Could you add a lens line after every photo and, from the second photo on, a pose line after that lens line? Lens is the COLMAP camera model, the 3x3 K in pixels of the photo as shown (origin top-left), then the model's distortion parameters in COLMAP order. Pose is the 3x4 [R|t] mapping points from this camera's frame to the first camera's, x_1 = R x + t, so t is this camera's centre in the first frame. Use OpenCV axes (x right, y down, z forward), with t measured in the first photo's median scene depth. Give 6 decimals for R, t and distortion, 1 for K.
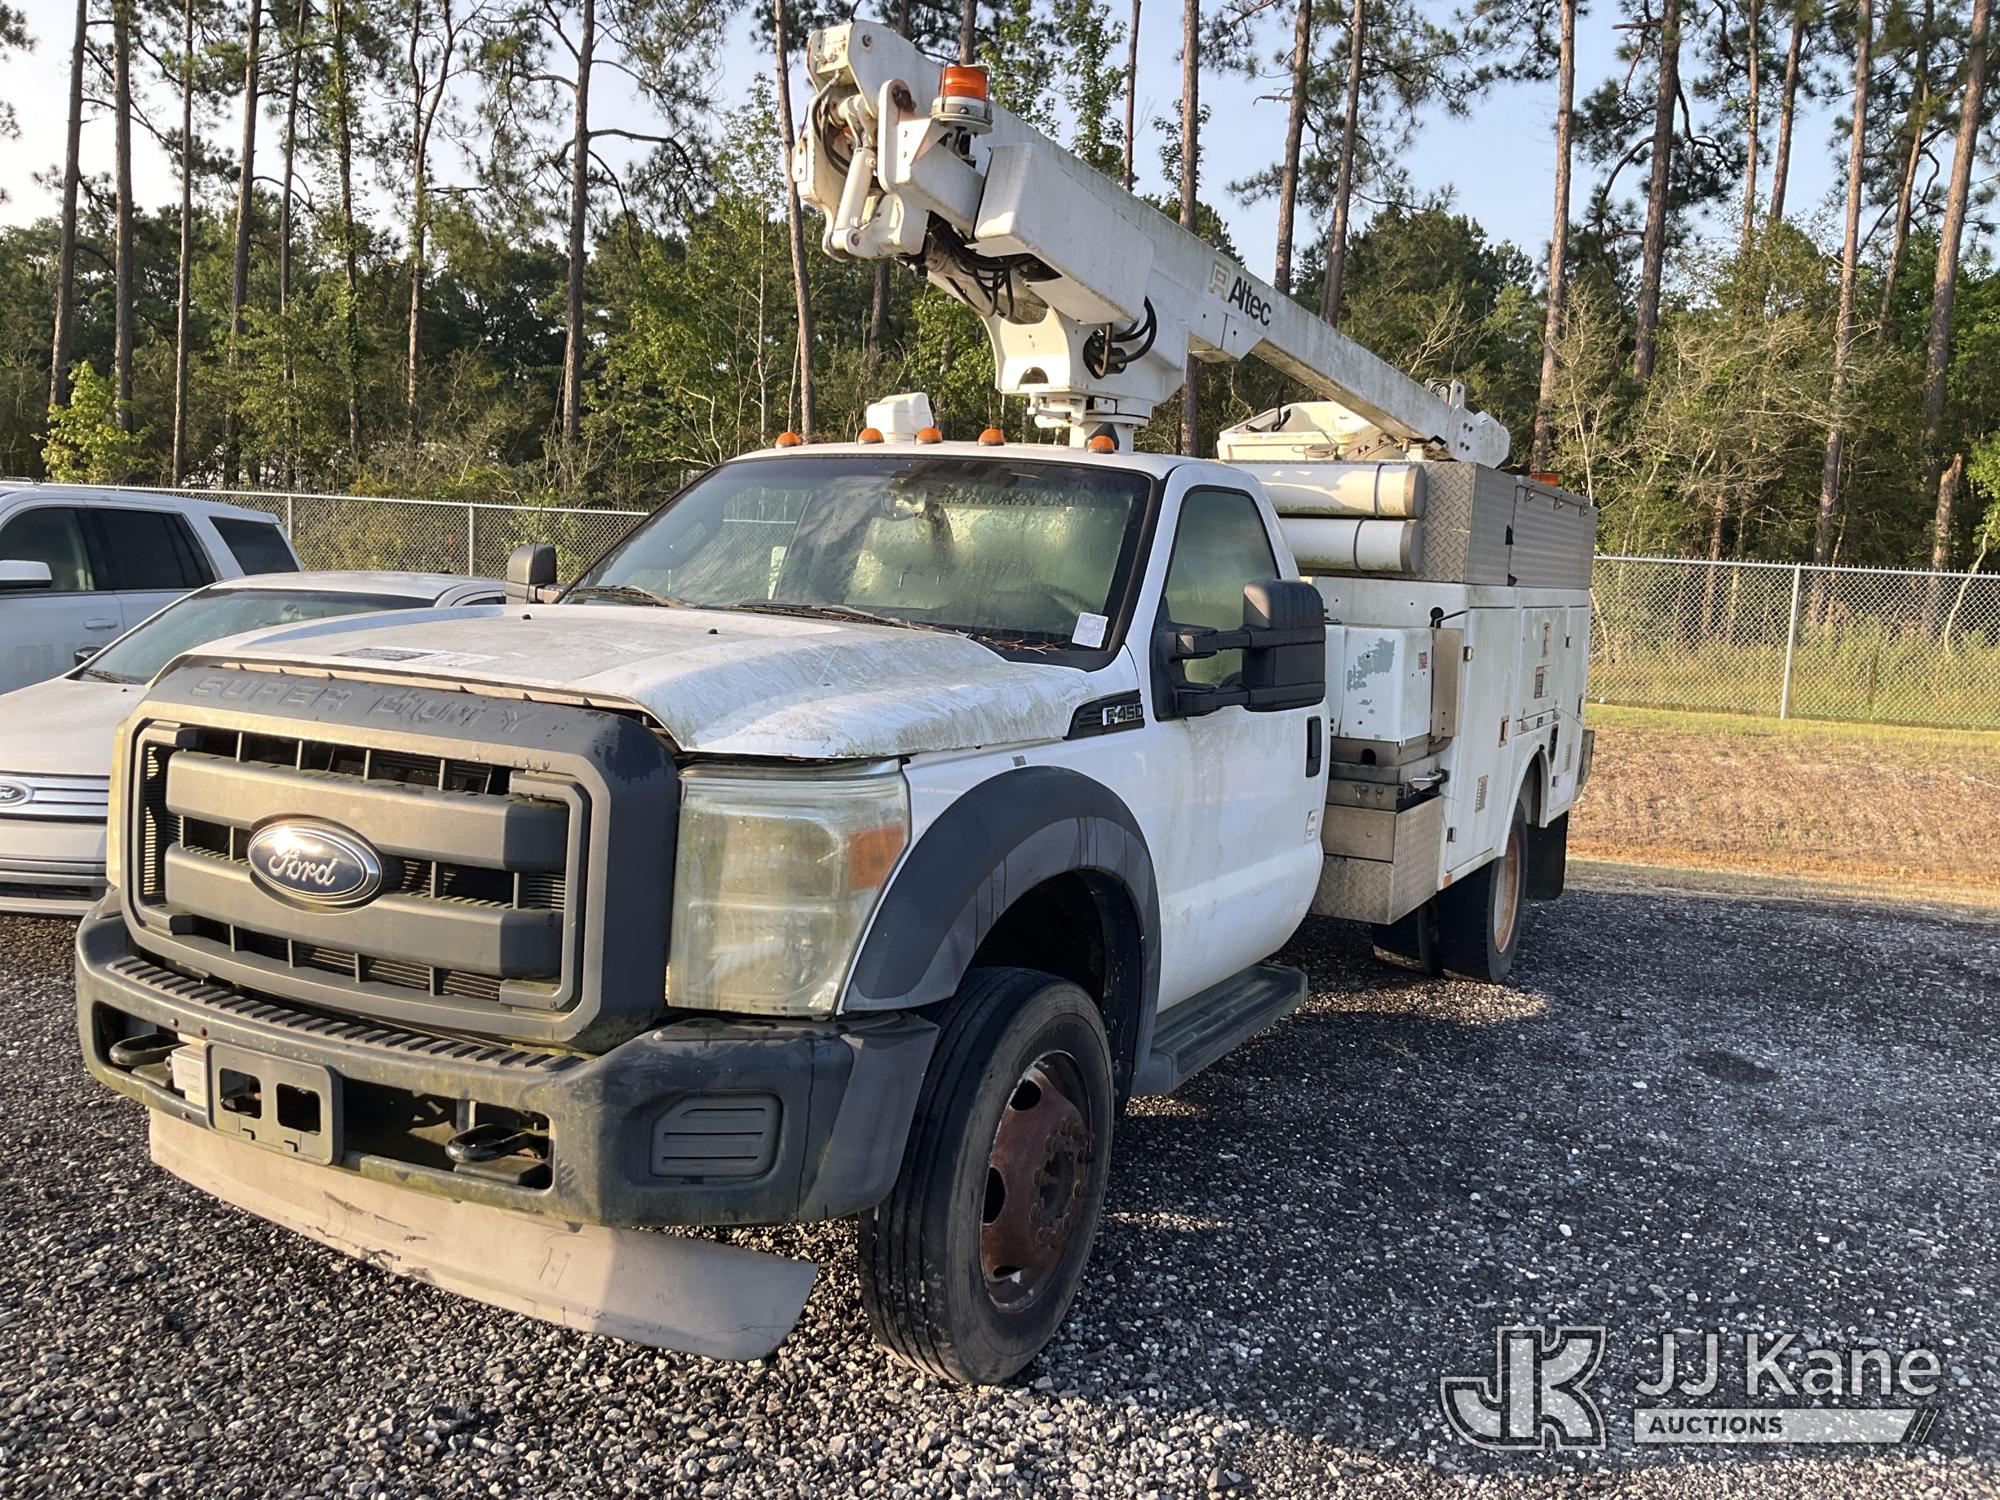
lens RADIAL K [[1733.0, 0, 1007.4], [0, 1733.0, 746.0], [0, 0, 1]] dist [0.038086, -0.054809]
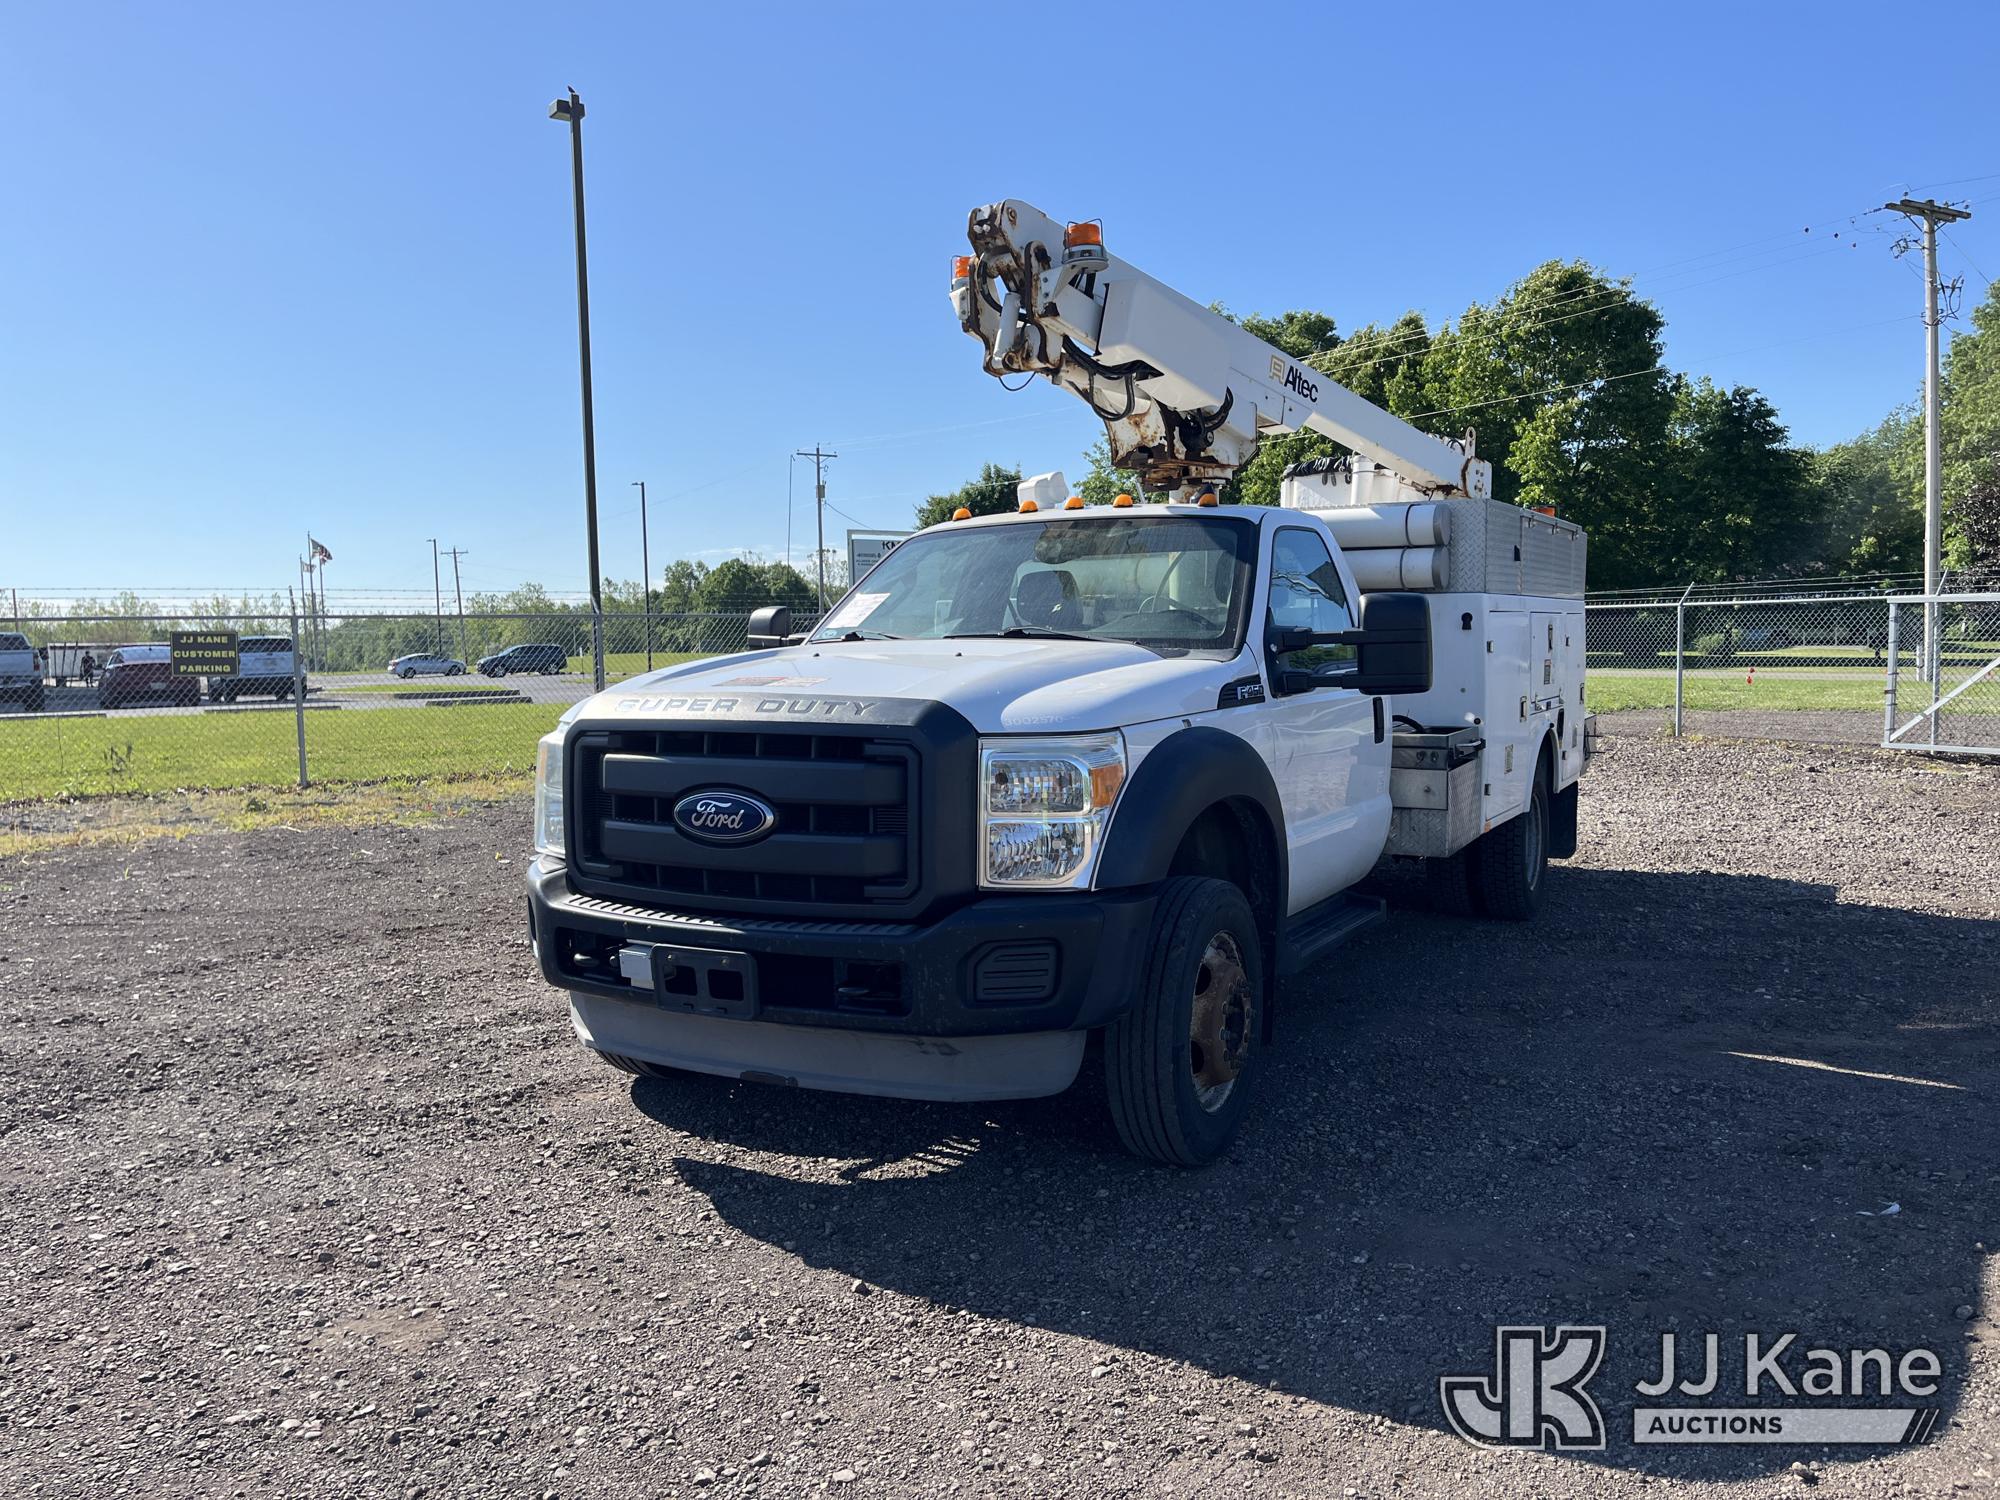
lens RADIAL K [[1600.3, 0, 1005.5], [0, 1600.3, 767.6], [0, 0, 1]] dist [-0.000756, 0.005152]
pose [[0.997833, -0.060278, -0.026363, -0.077631], [0.059755, 0.998009, -0.020184, 0.044058], [0.027527, 0.018565, 0.999449, -0.218868]]
